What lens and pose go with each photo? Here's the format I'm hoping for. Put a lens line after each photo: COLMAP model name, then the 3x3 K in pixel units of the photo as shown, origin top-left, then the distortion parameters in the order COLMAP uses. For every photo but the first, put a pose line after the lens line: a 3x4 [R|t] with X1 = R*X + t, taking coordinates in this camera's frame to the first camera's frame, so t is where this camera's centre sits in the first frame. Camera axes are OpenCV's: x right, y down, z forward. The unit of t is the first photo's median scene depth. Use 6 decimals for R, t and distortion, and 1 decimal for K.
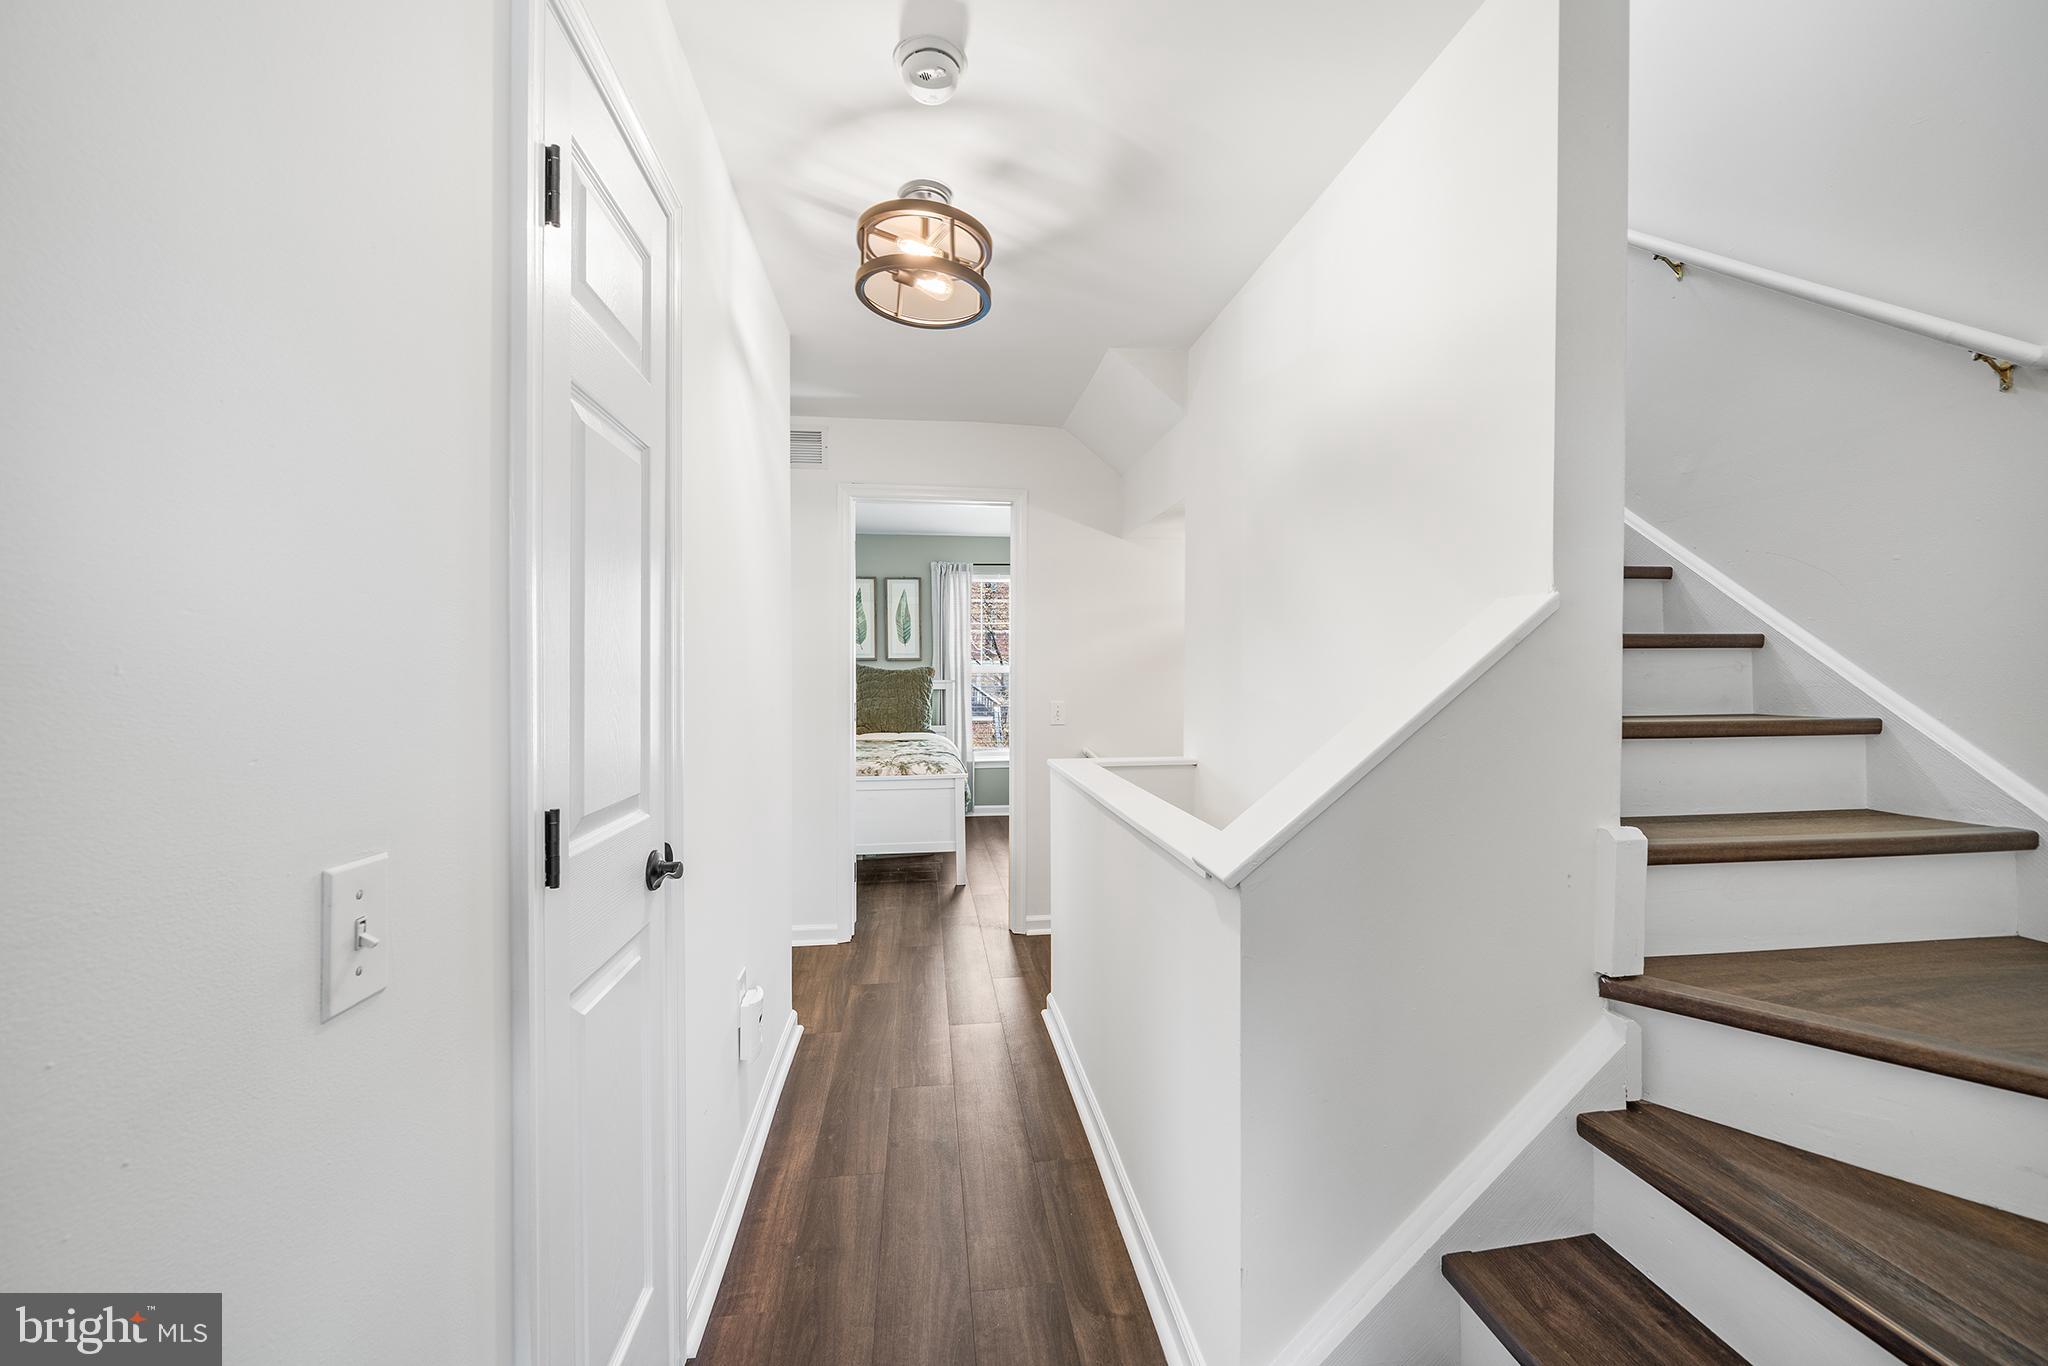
lens RADIAL K [[760.4, 0, 1023.1], [0, 760.4, 678.2], [0, 0, 1]] dist [-0.001509, -0.000120]
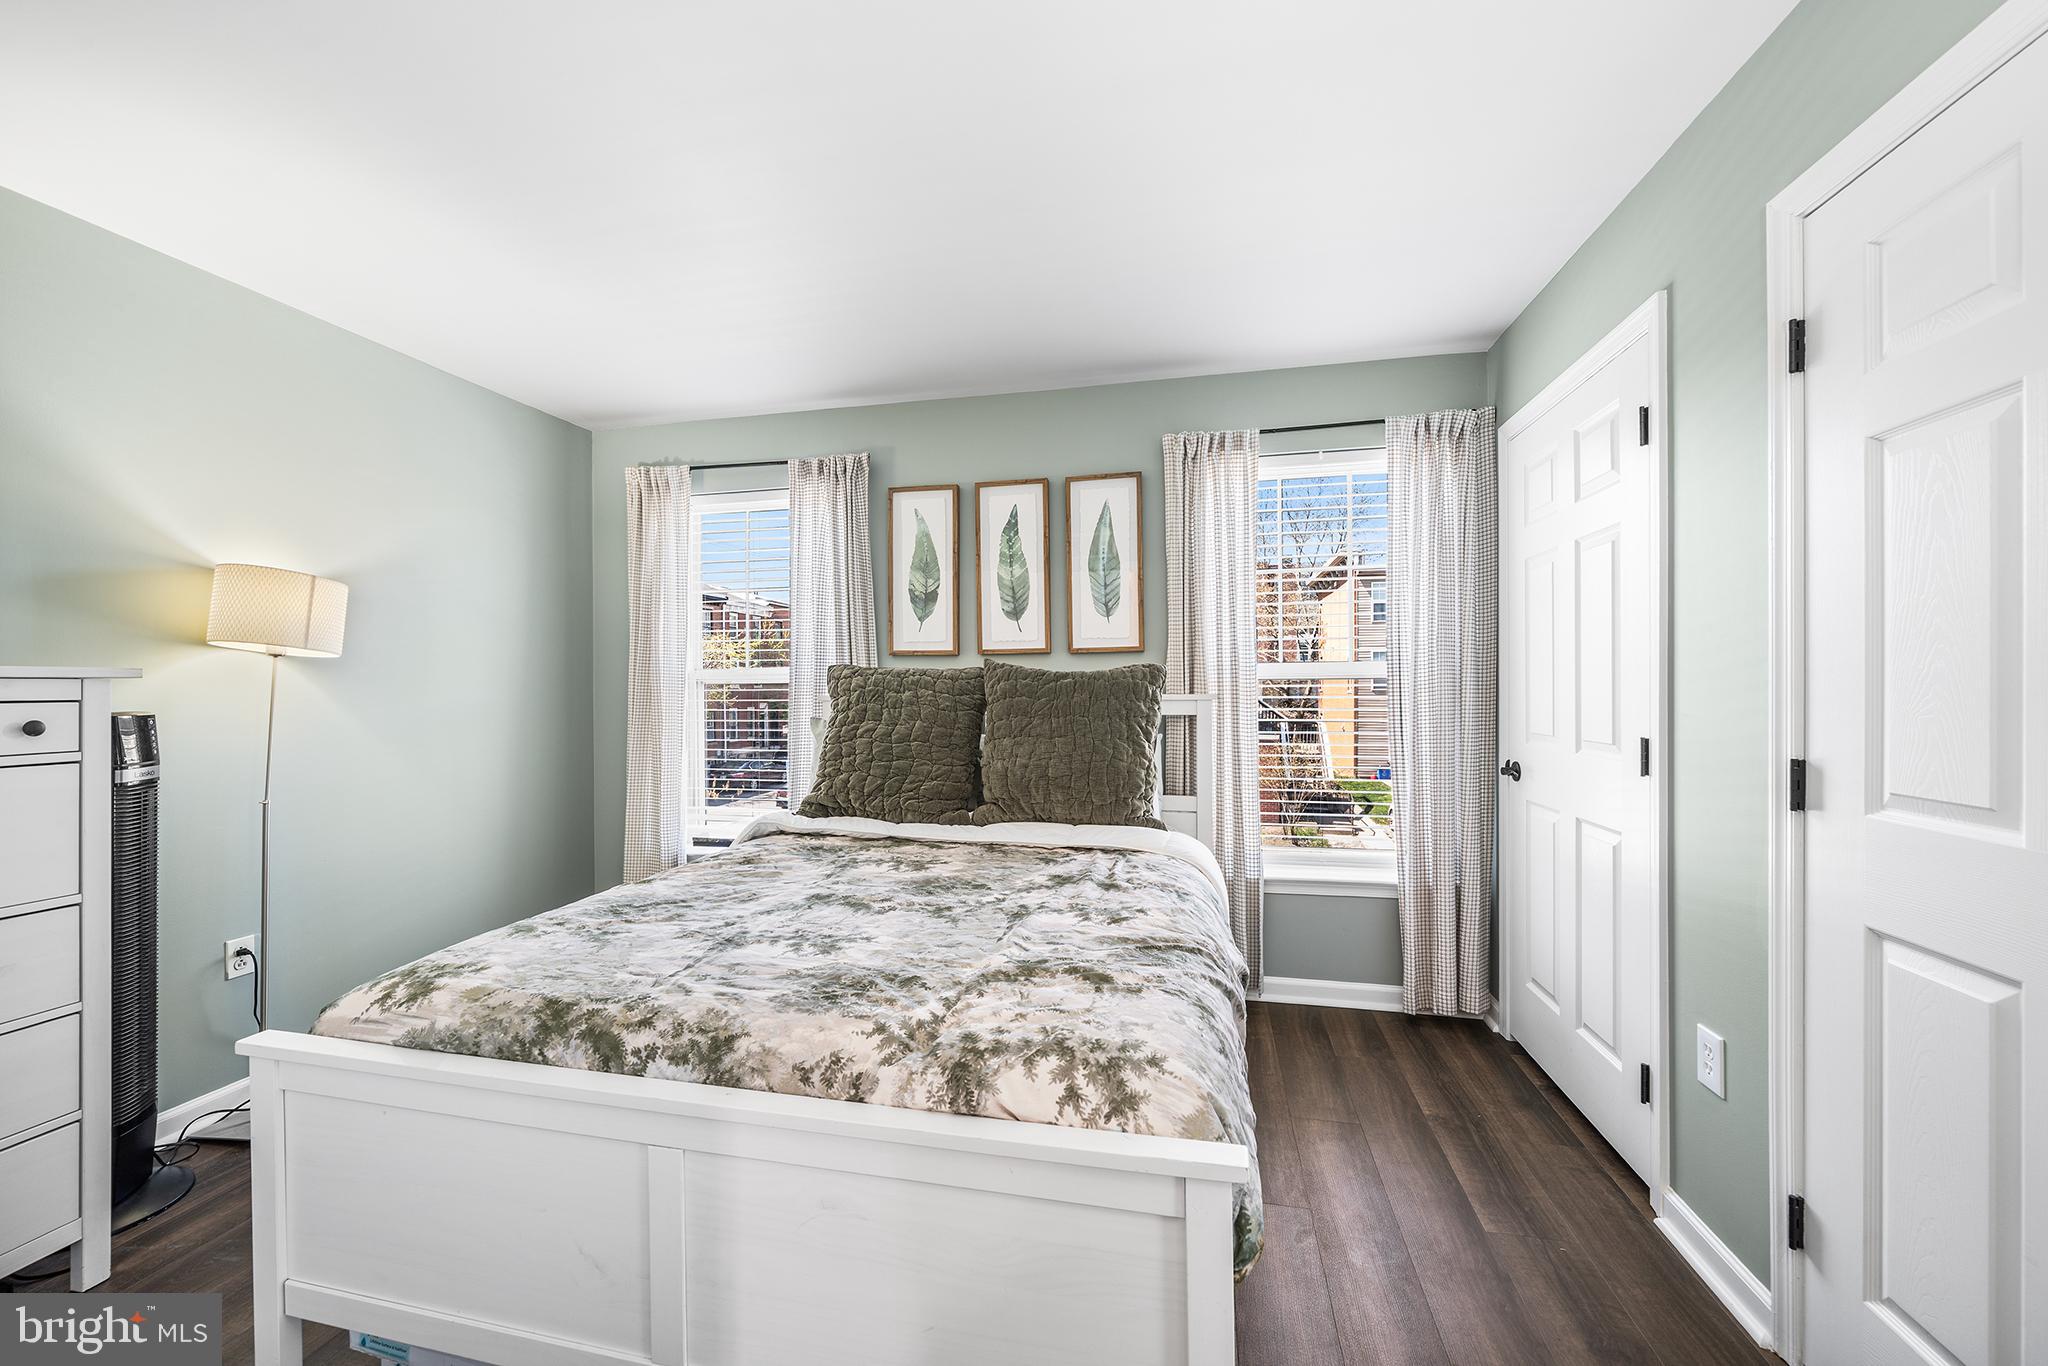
lens RADIAL K [[760.4, 0, 1023.1], [0, 760.4, 678.2], [0, 0, 1]] dist [-0.001509, -0.000120]
pose [[0.935960, -0.003545, -0.352089, -0.039917], [-0.000728, 0.999928, -0.012003, -0.001876], [0.352106, 0.011491, 0.935889, 0.548305]]
